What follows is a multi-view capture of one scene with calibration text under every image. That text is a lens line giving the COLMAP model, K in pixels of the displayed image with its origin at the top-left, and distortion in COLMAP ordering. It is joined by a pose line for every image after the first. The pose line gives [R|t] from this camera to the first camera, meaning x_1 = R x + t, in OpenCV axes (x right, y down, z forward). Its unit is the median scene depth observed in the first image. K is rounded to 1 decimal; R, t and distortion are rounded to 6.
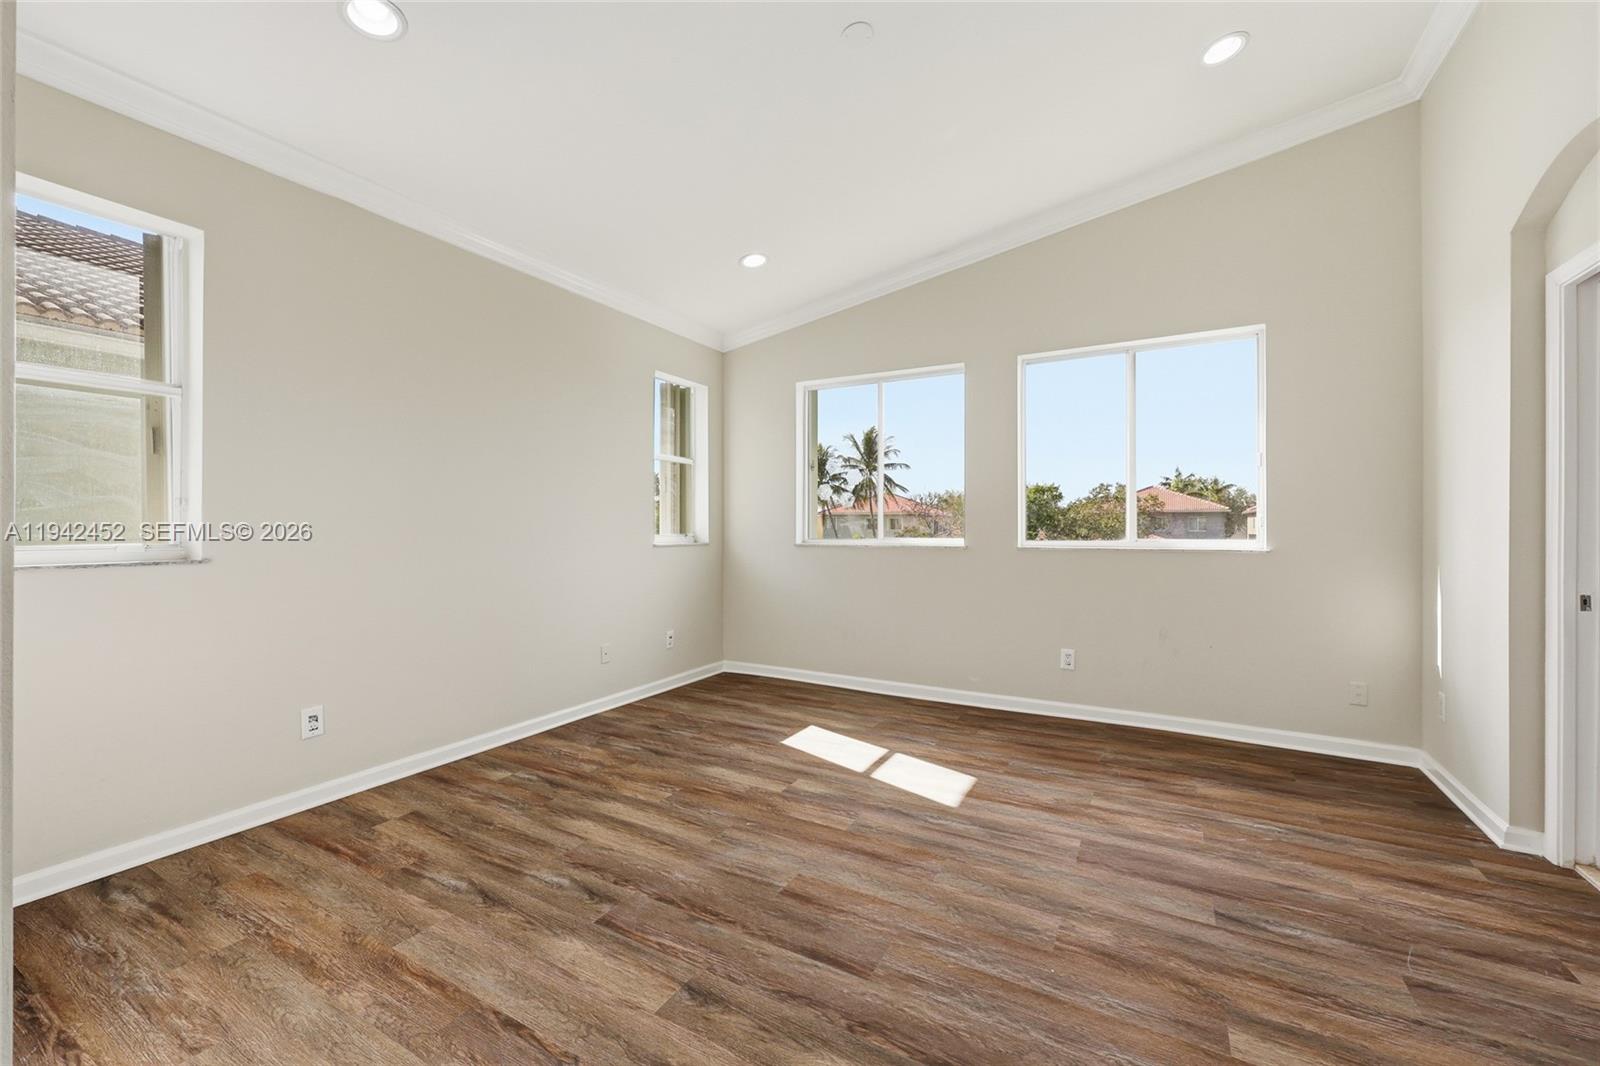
lens RADIAL K [[644.4, 0, 795.9], [0, 644.4, 528.9], [0, 0, 1]] dist [-0.000413, 0.000343]
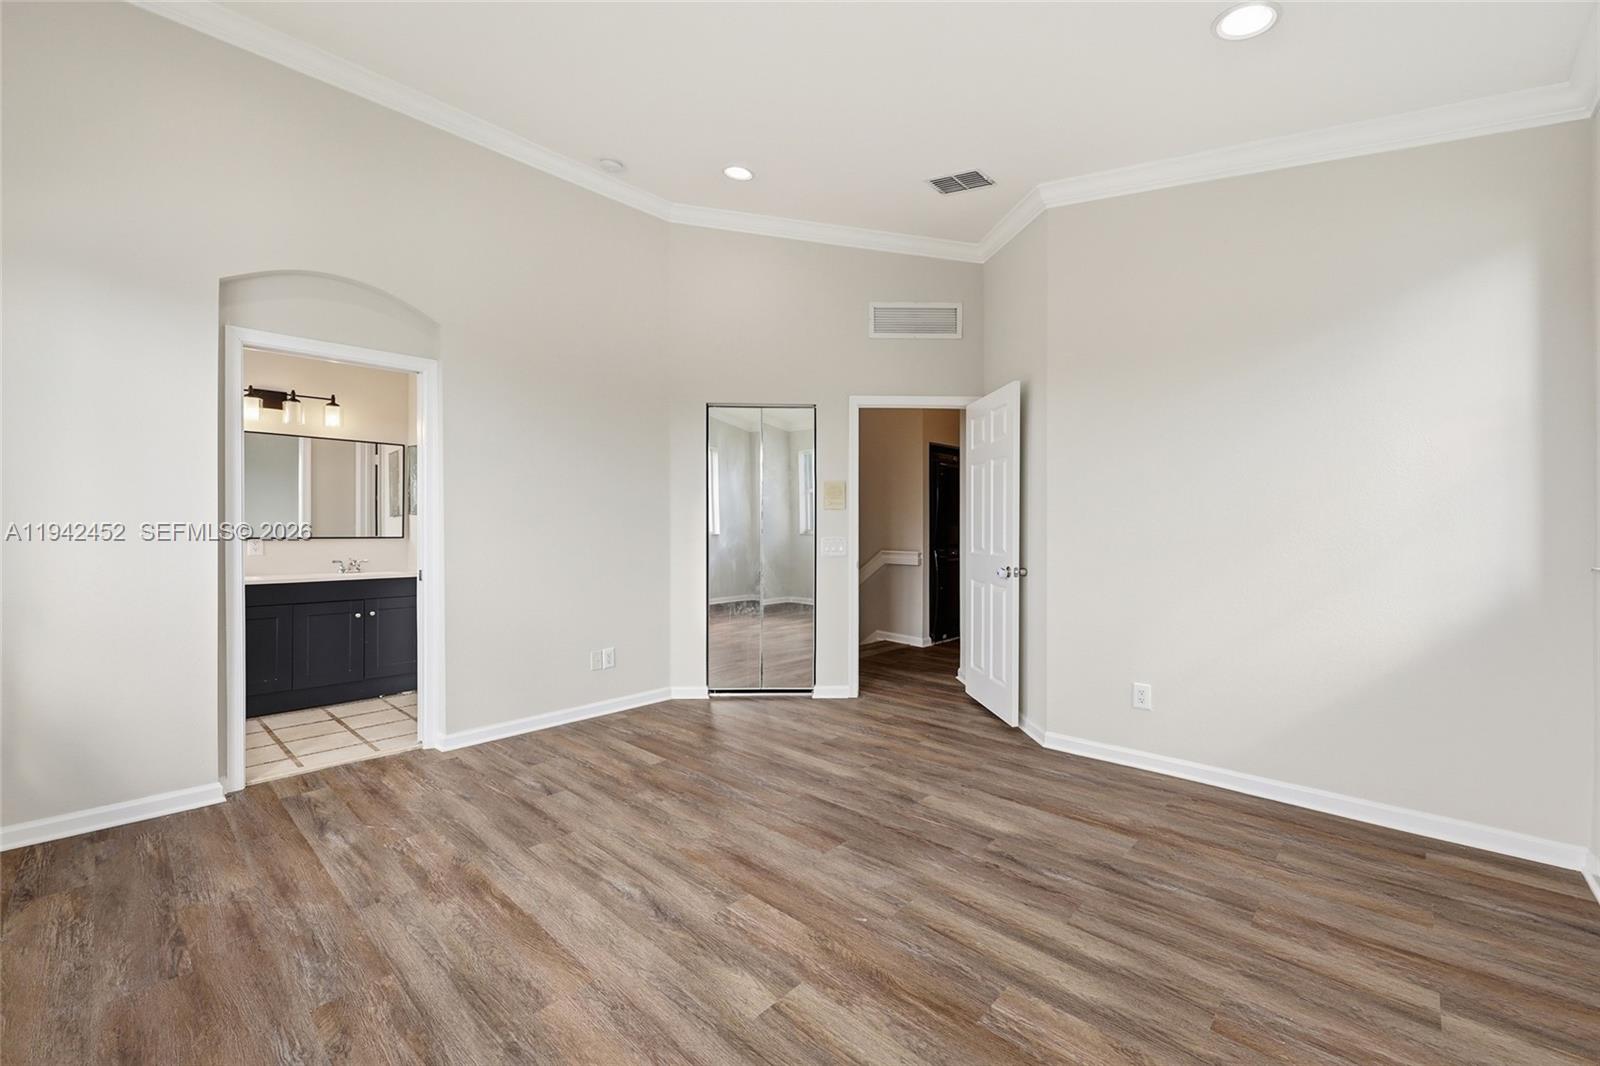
lens RADIAL K [[644.4, 0, 795.9], [0, 644.4, 528.9], [0, 0, 1]] dist [-0.000413, 0.000343]
pose [[-0.970183, -0.005342, 0.242317, -0.200474], [-0.003461, 0.999960, 0.008189, -0.012431], [-0.242351, 0.007106, -0.970163, 1.978855]]
